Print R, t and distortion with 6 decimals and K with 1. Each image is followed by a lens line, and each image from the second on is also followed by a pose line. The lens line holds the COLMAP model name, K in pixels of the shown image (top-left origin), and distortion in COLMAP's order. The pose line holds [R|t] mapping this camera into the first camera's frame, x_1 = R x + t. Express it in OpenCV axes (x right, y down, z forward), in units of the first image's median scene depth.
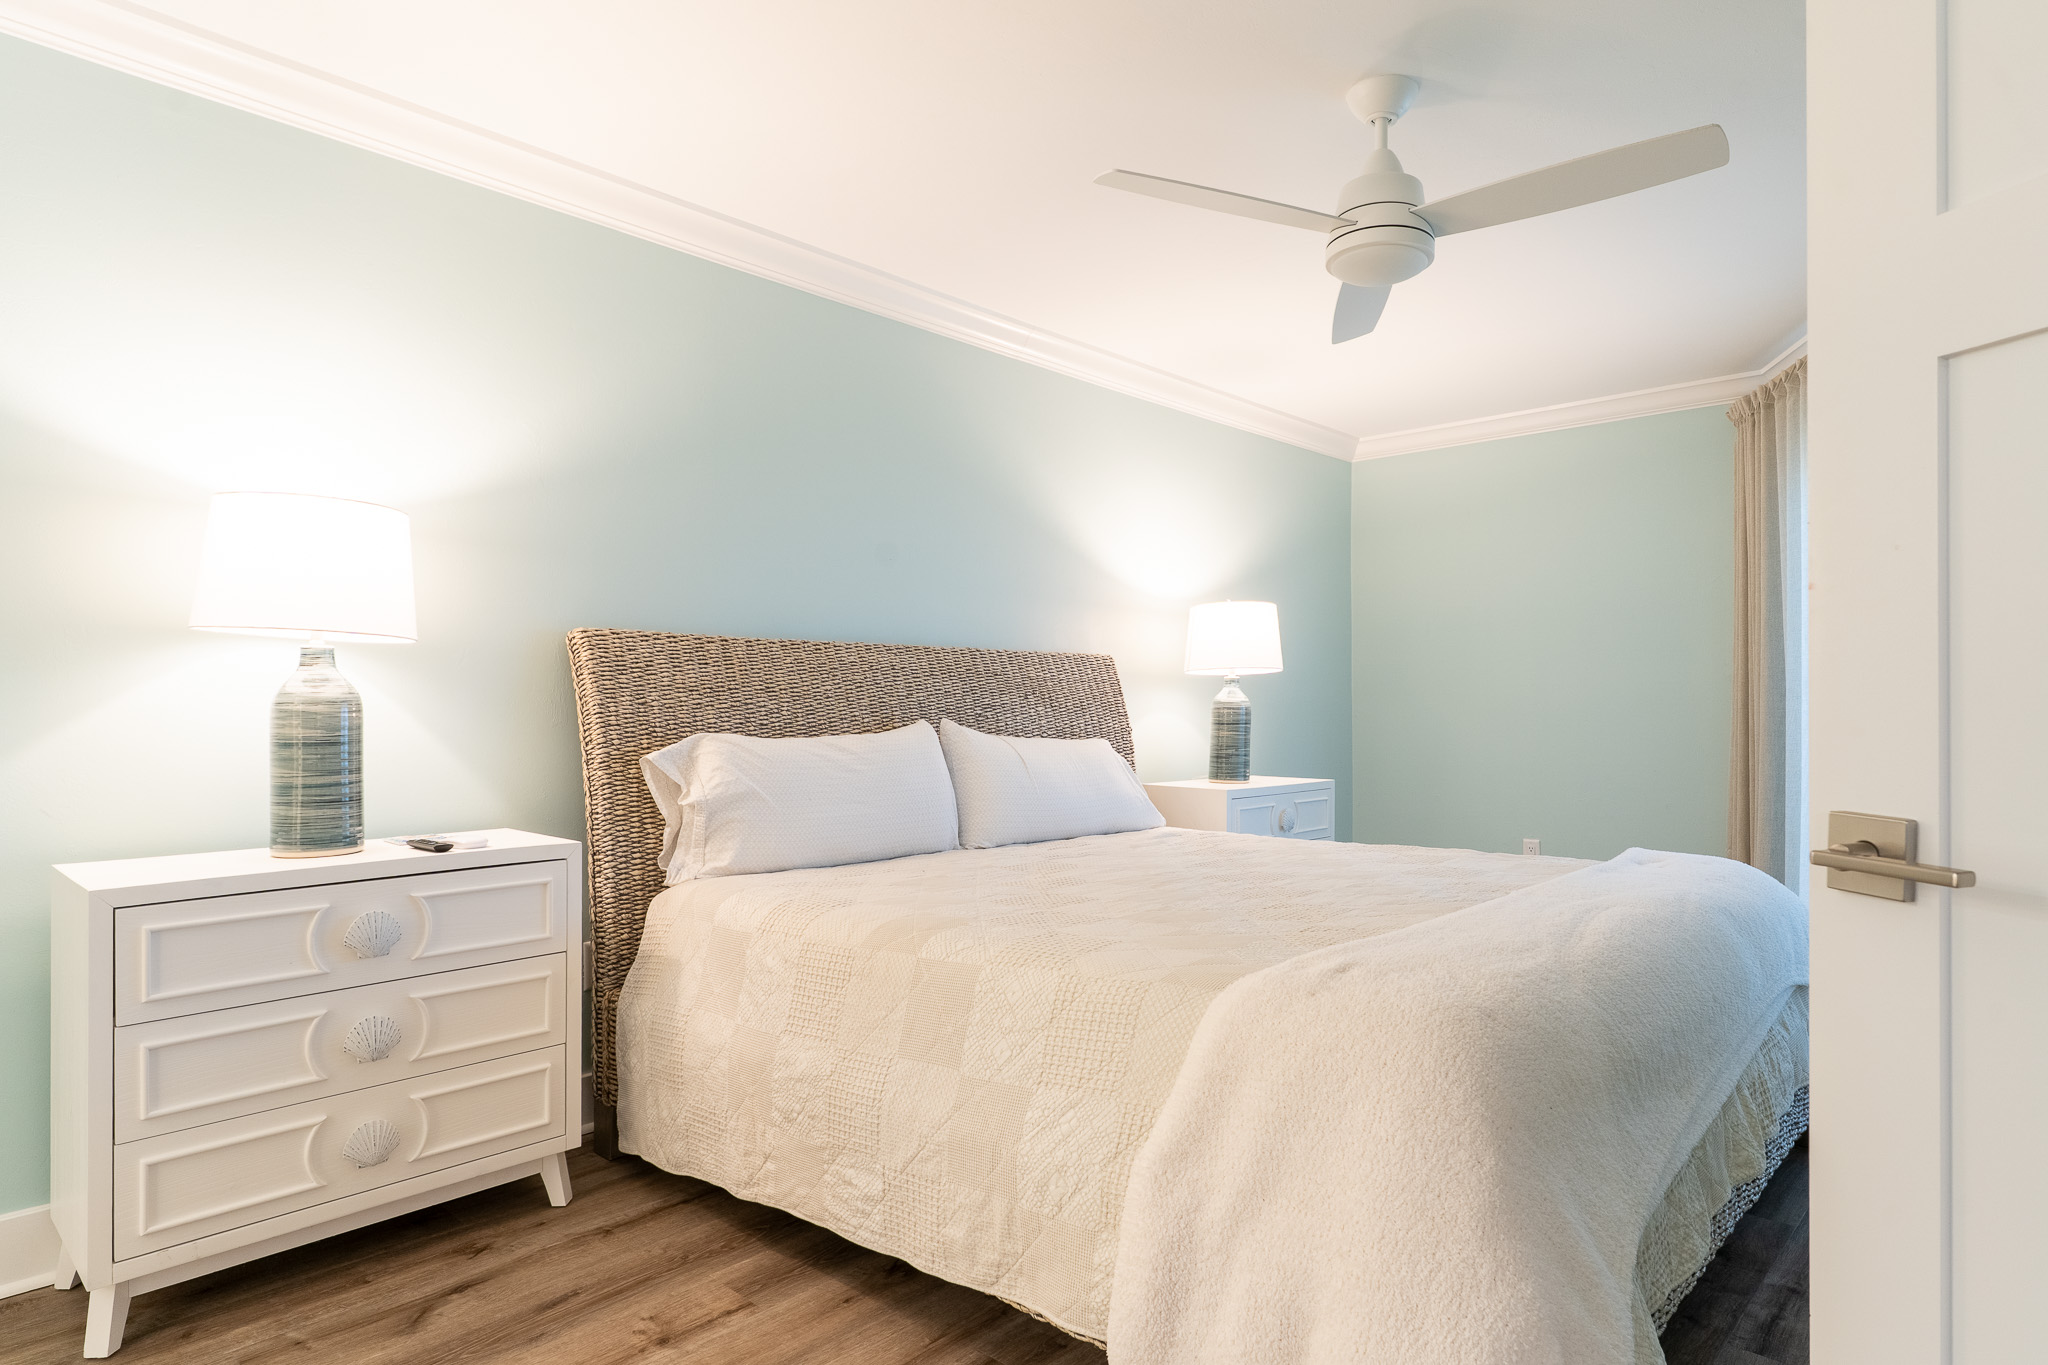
lens RADIAL K [[1145.3, 0, 1027.8], [0, 1145.3, 686.2], [0, 0, 1]] dist [0.002584, 0.000141]
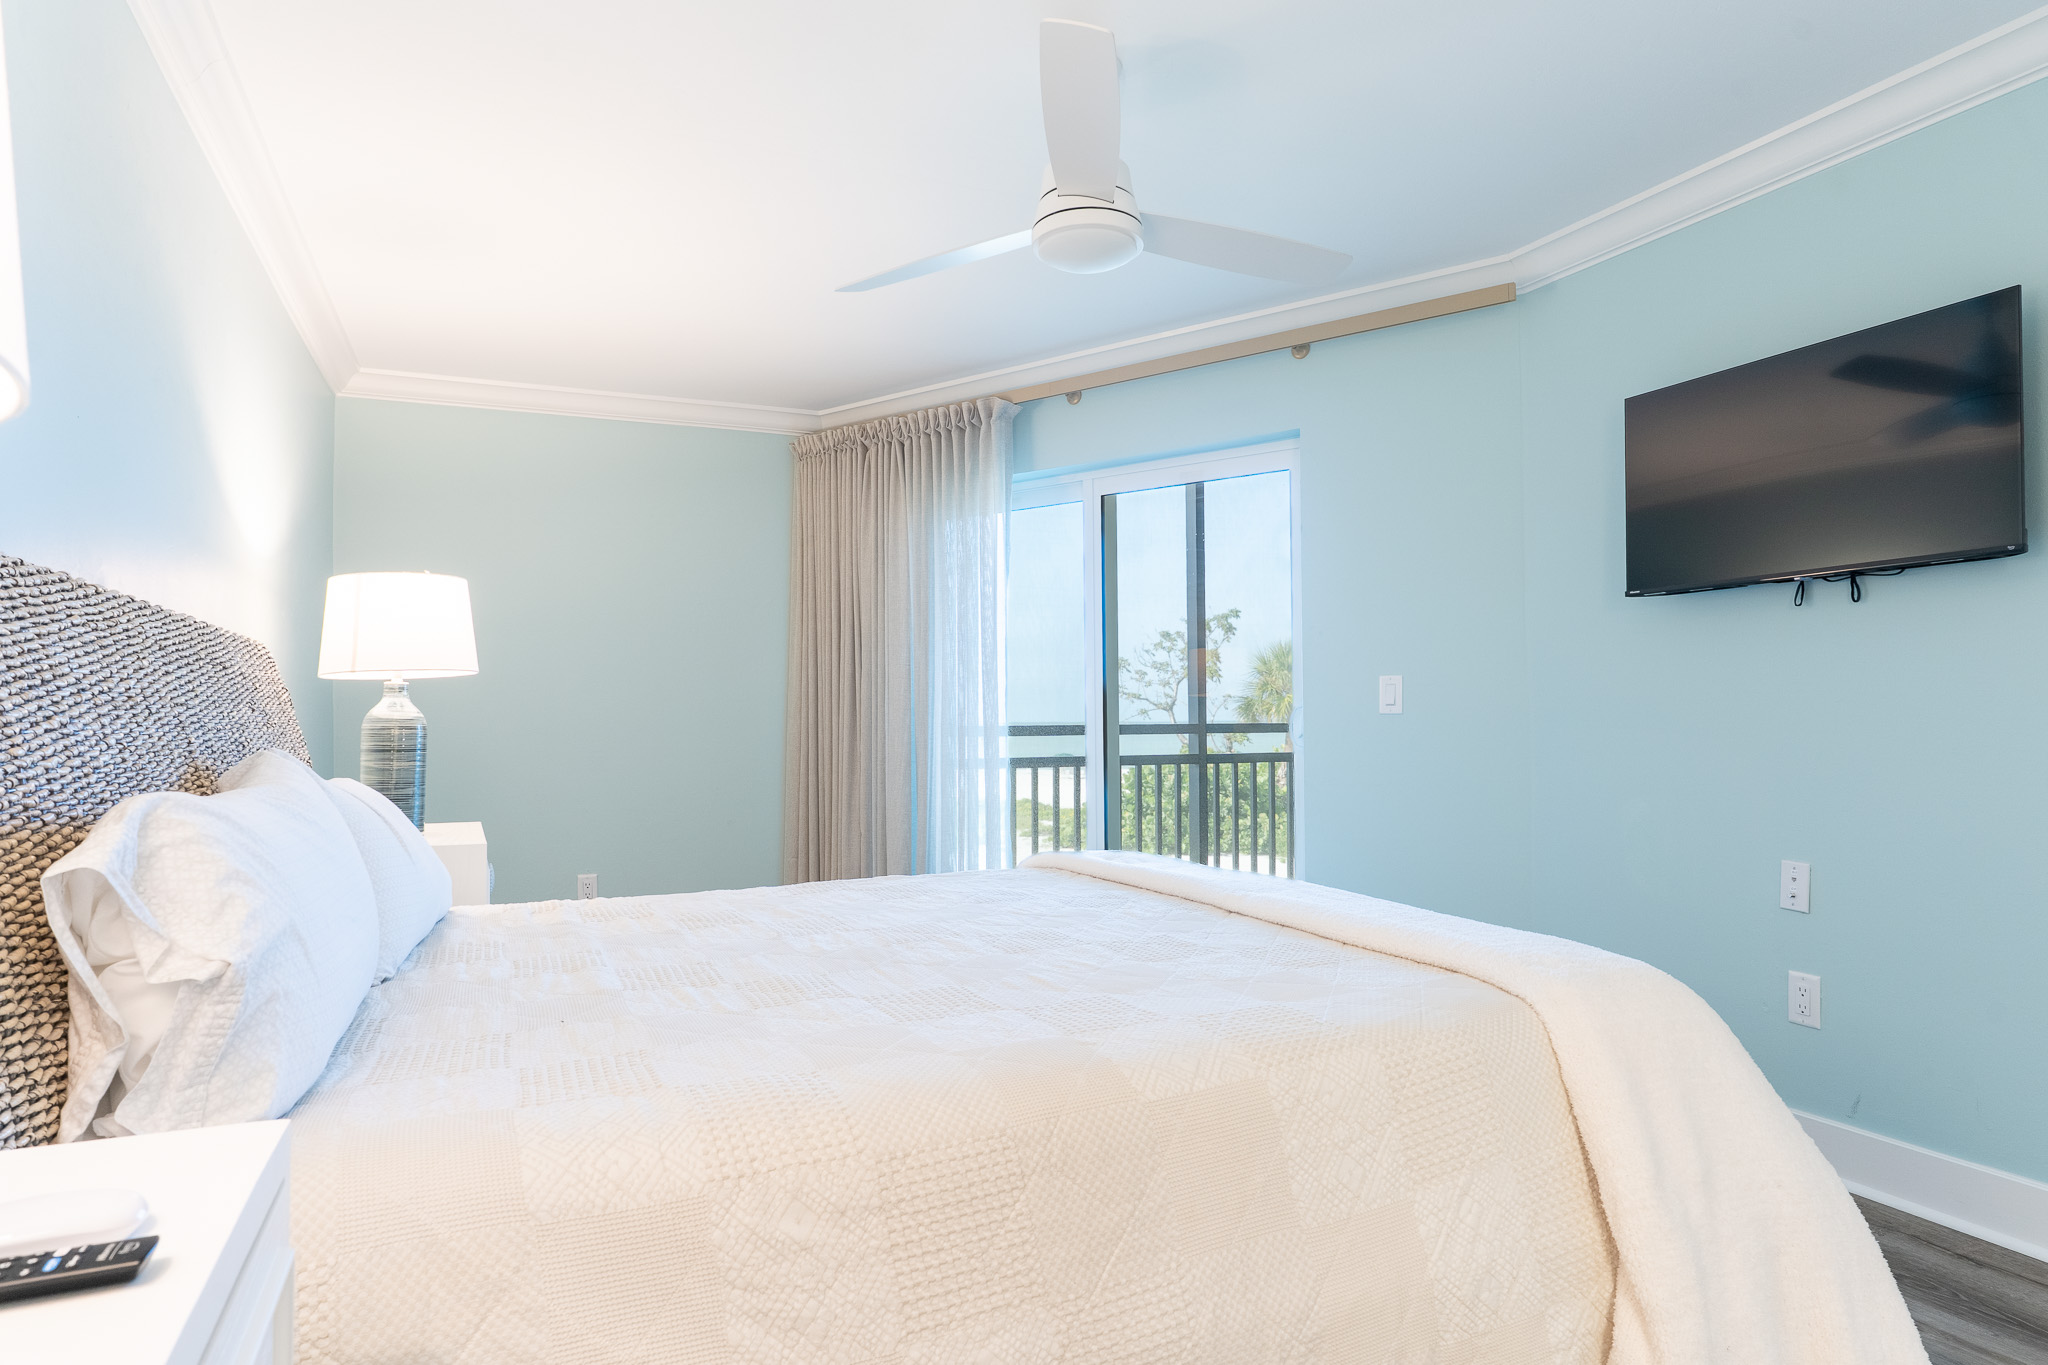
lens RADIAL K [[1243.5, 0, 1028.0], [0, 1243.5, 694.1], [0, 0, 1]] dist [0.000778, -0.000048]
pose [[0.392368, 0.018588, 0.919620, -0.361309], [-0.009538, 0.999824, -0.016140, 0.007749], [-0.919759, -0.002438, 0.392476, 0.364103]]
